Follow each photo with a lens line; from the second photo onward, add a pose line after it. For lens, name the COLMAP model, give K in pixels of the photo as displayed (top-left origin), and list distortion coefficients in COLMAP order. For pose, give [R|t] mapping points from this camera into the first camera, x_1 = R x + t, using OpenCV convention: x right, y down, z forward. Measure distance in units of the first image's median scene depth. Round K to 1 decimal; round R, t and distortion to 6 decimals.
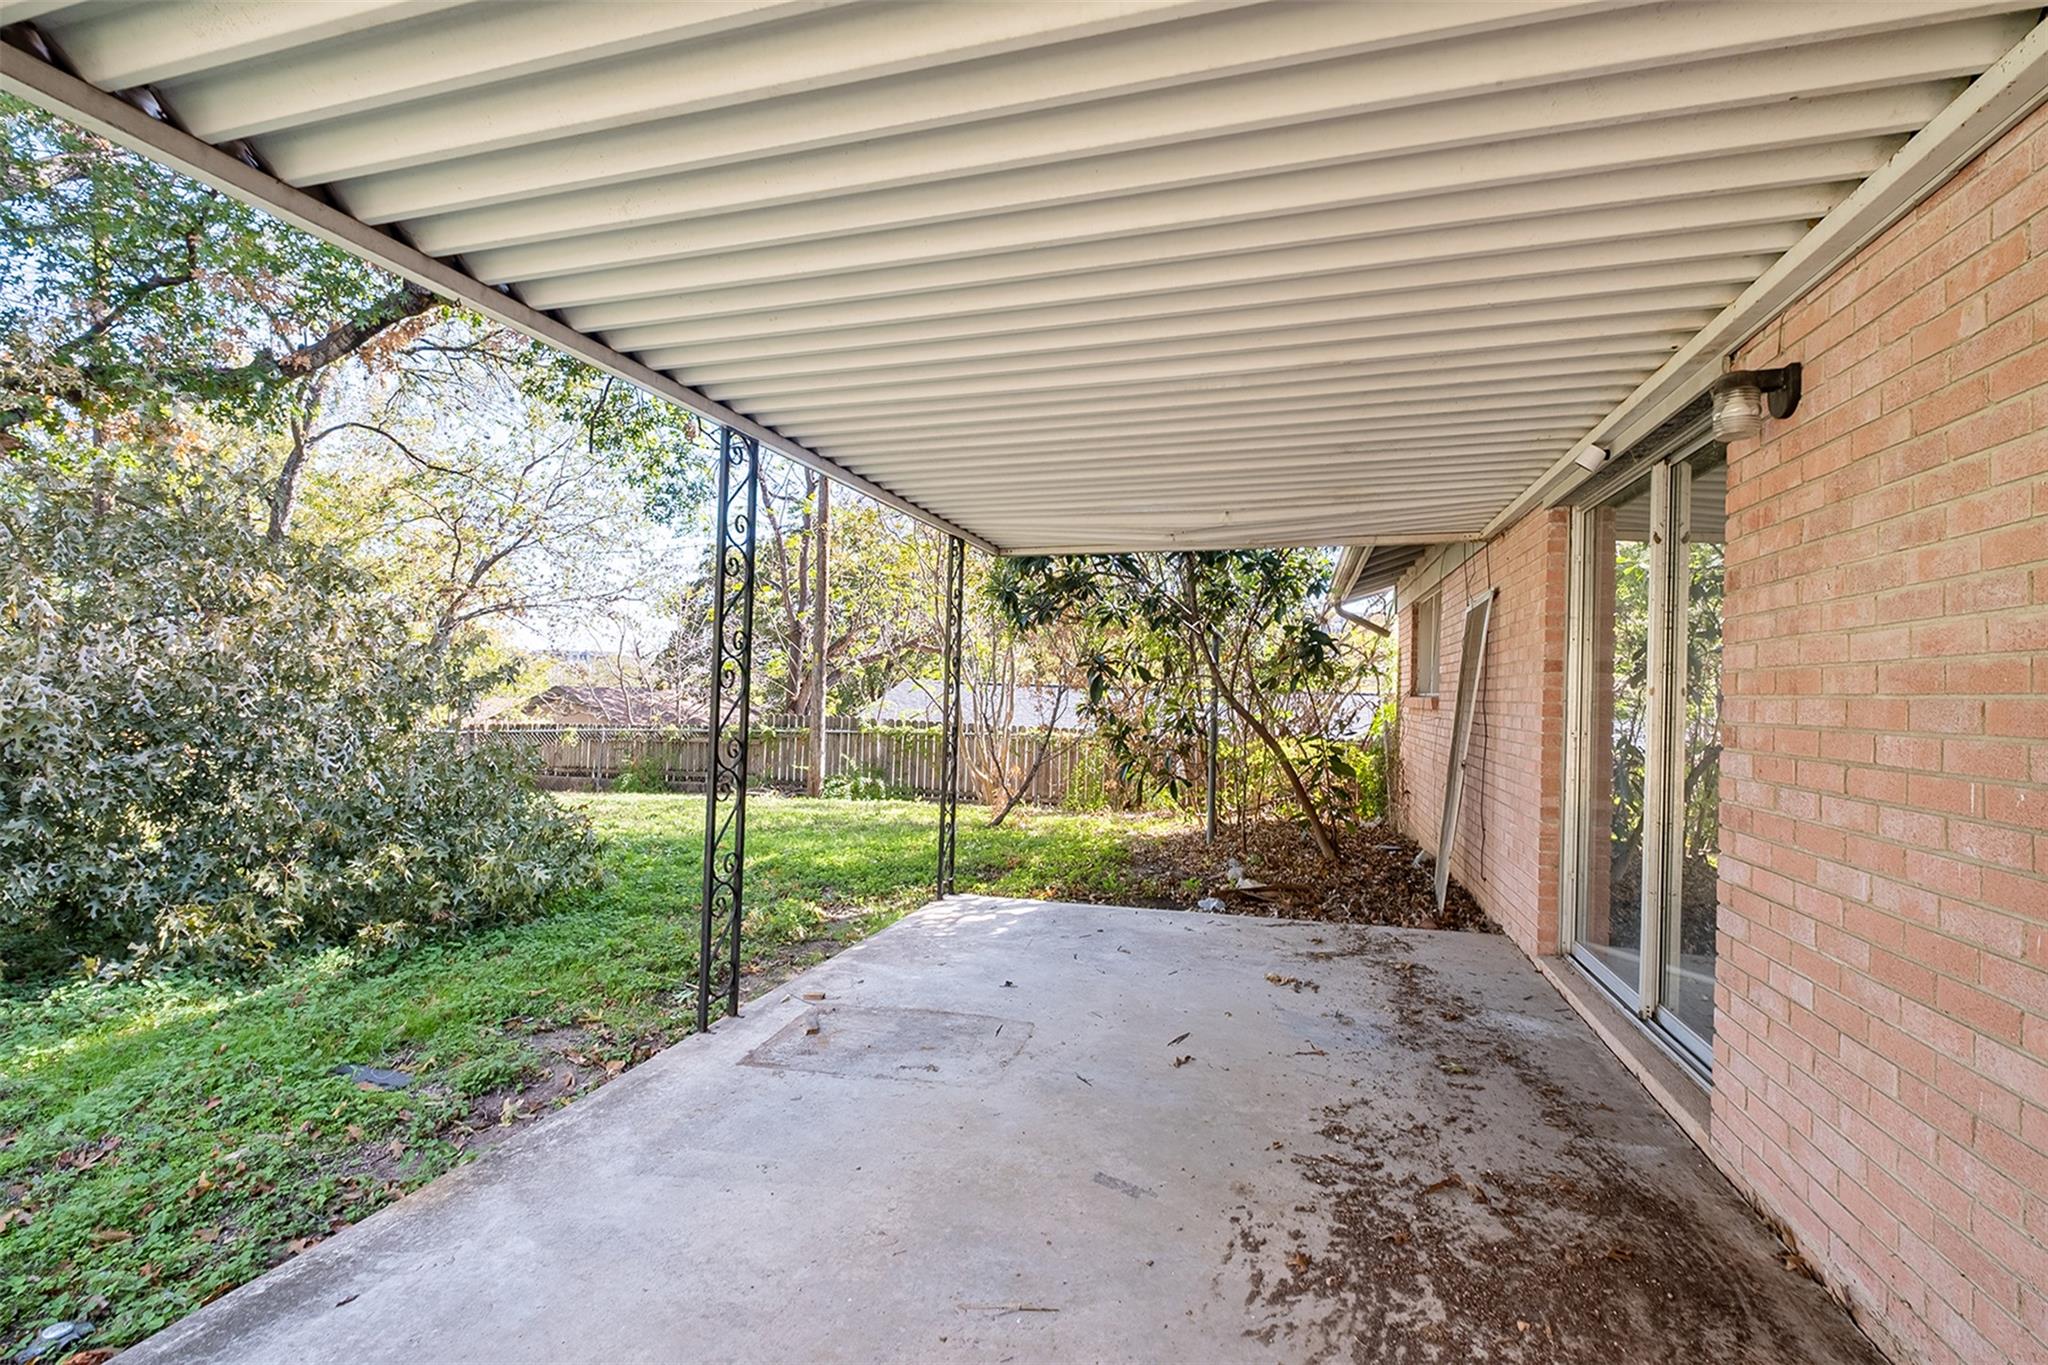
lens RADIAL K [[906.6, 0, 1030.8], [0, 906.6, 678.2], [0, 0, 1]] dist [0.001102, -0.008174]
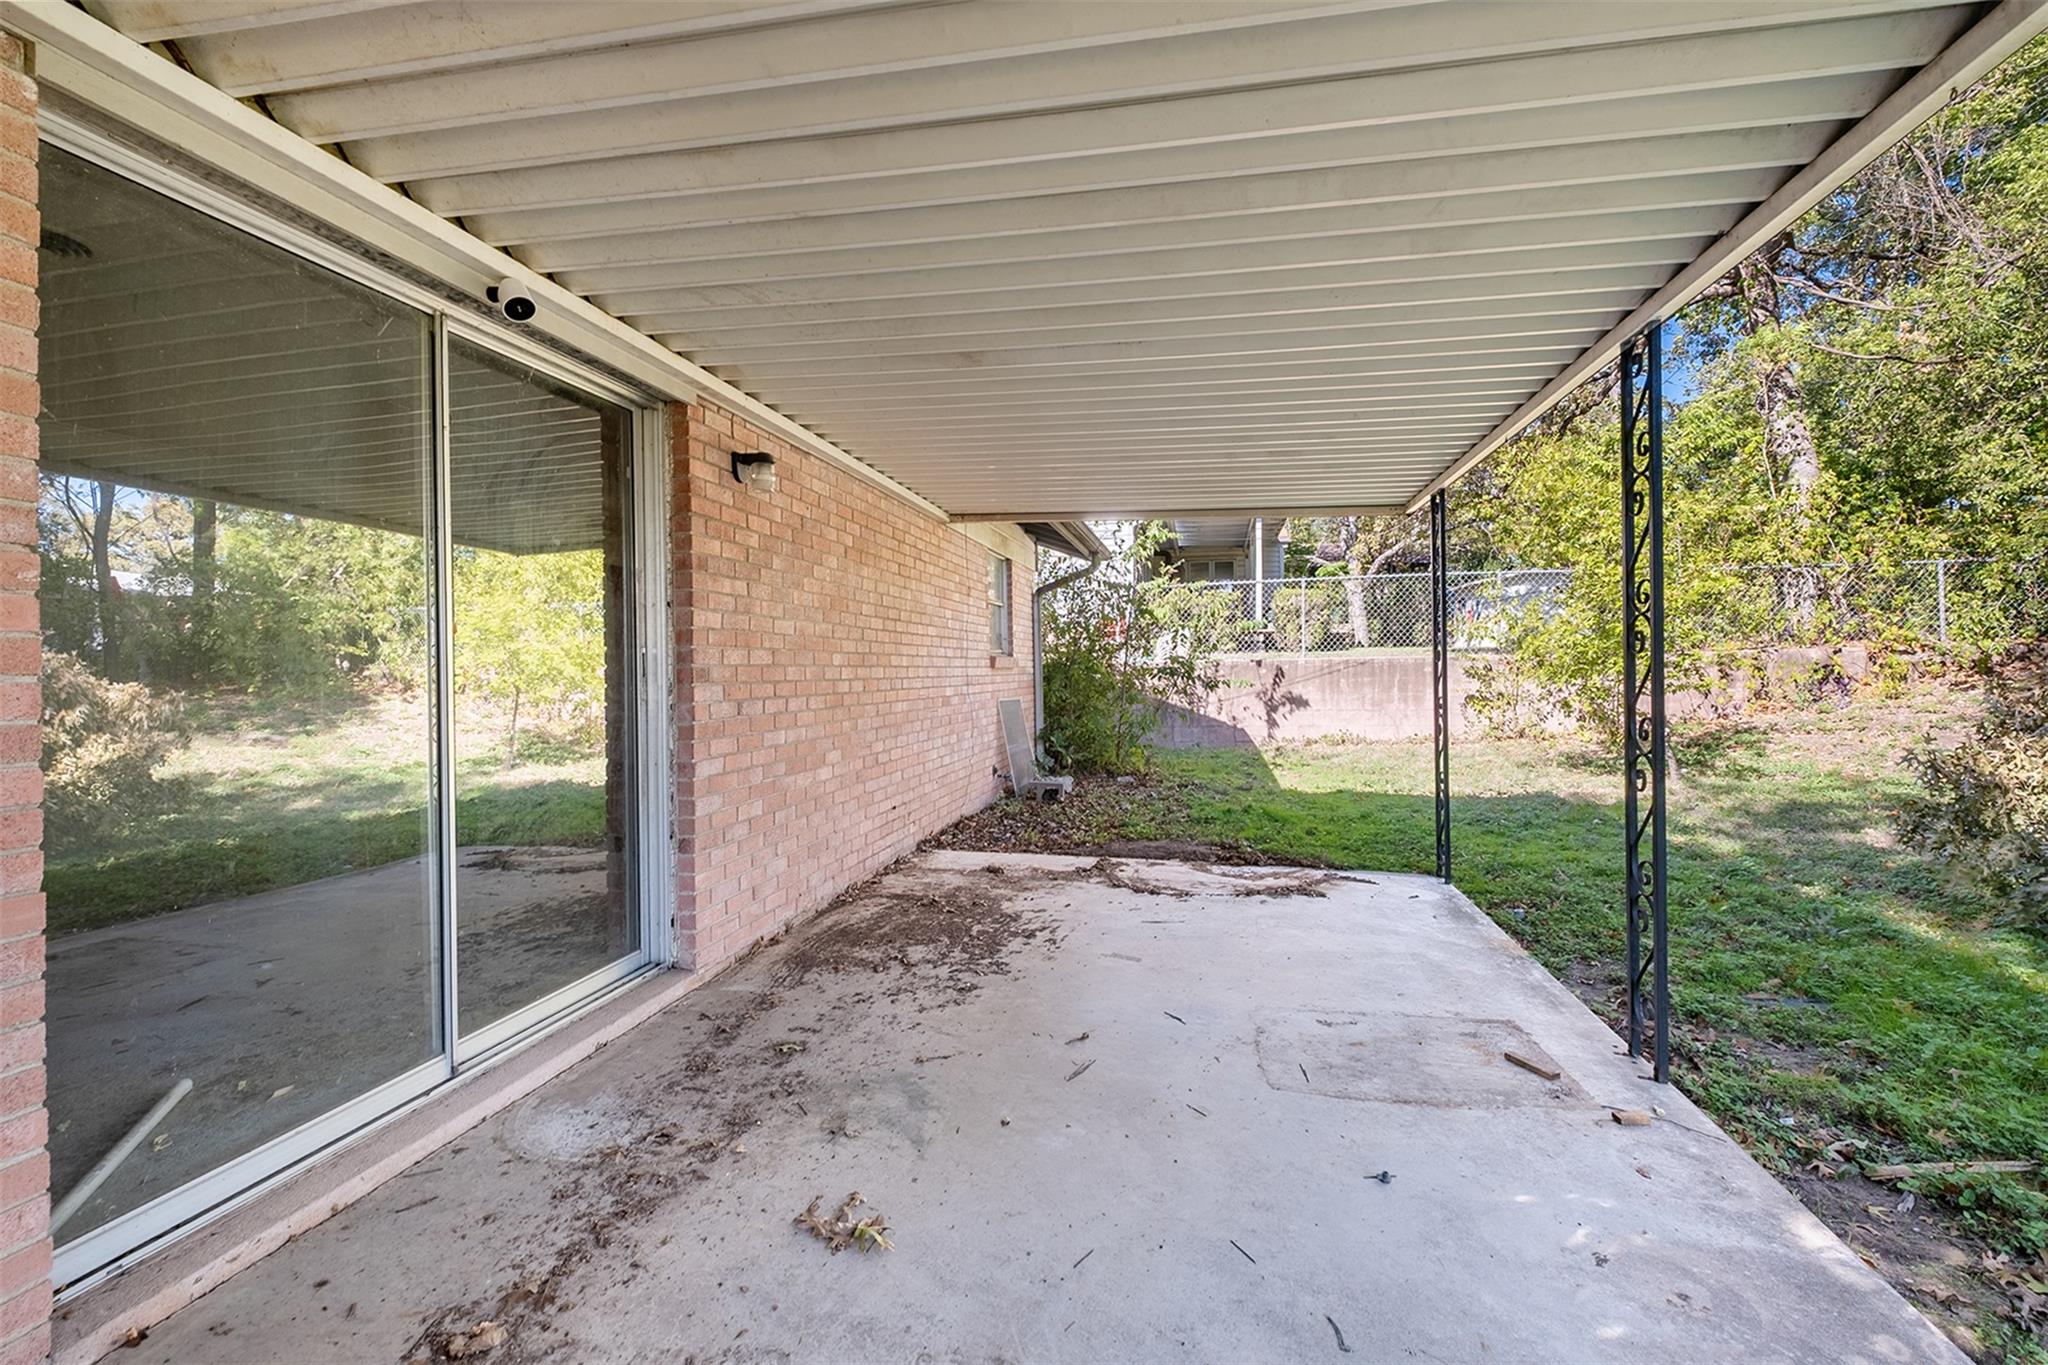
lens RADIAL K [[894.8, 0, 1025.5], [0, 894.8, 661.8], [0, 0, 1]] dist [0.006286, -0.007418]
pose [[-0.997175, -0.020374, -0.072298, 0.343953], [-0.018715, 0.999547, -0.023550, 0.061313], [0.072745, -0.022130, -0.997105, 2.225391]]
